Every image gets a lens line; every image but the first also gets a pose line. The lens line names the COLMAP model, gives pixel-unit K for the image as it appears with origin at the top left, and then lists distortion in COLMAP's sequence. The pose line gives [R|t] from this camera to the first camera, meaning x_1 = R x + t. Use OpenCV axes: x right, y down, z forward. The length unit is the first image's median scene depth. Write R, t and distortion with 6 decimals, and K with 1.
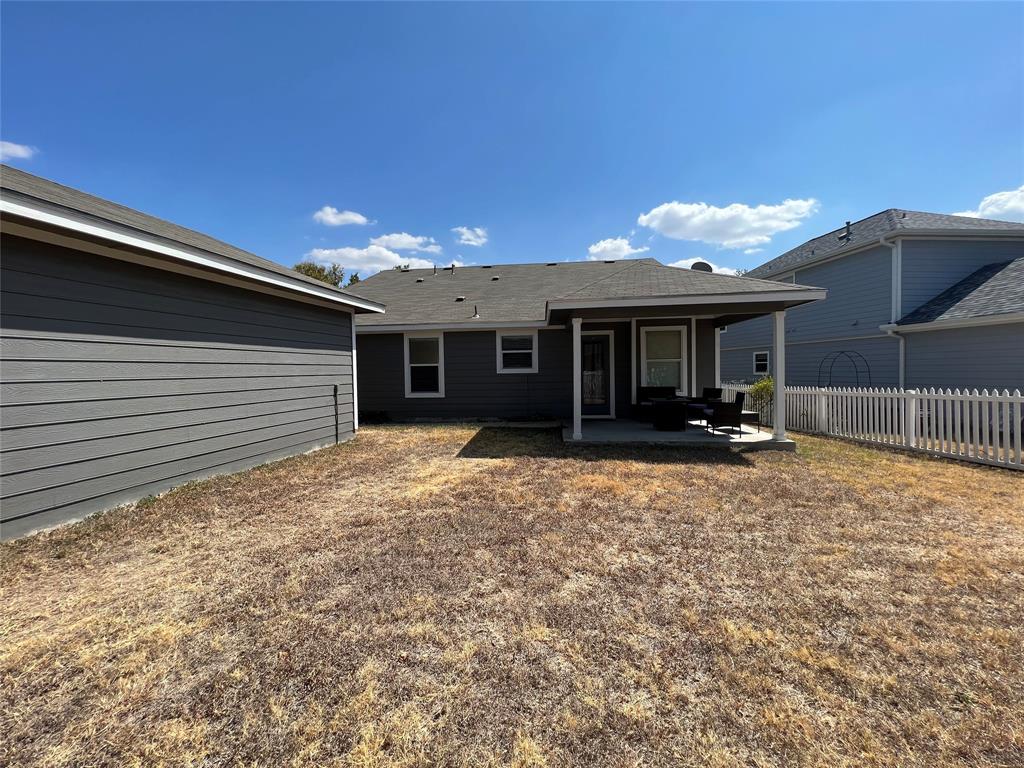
lens RADIAL K [[408.8, 0, 510.4], [0, 408.8, 380.8], [0, 0, 1]] dist [-0.000939, 0.000388]
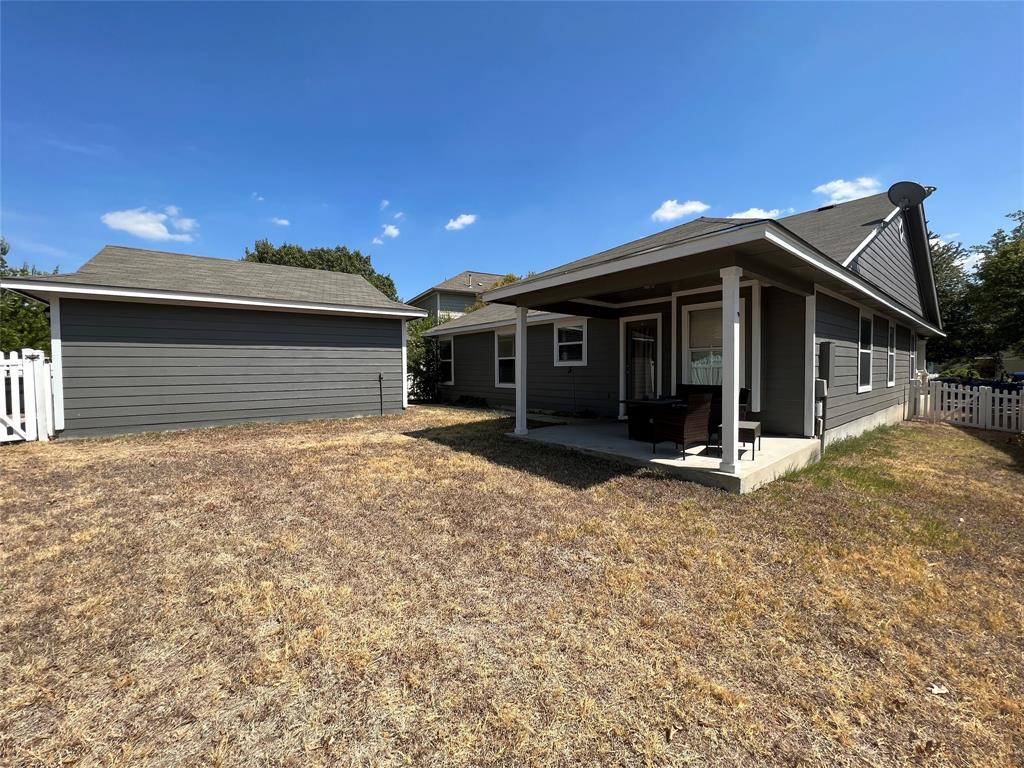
lens RADIAL K [[408.8, 0, 510.4], [0, 408.8, 380.8], [0, 0, 1]] dist [-0.000939, 0.000388]
pose [[0.709560, 0.036232, -0.703713, 0.589656], [-0.023045, 0.999336, 0.028216, -0.008106], [0.704268, -0.003804, 0.709924, 0.232269]]
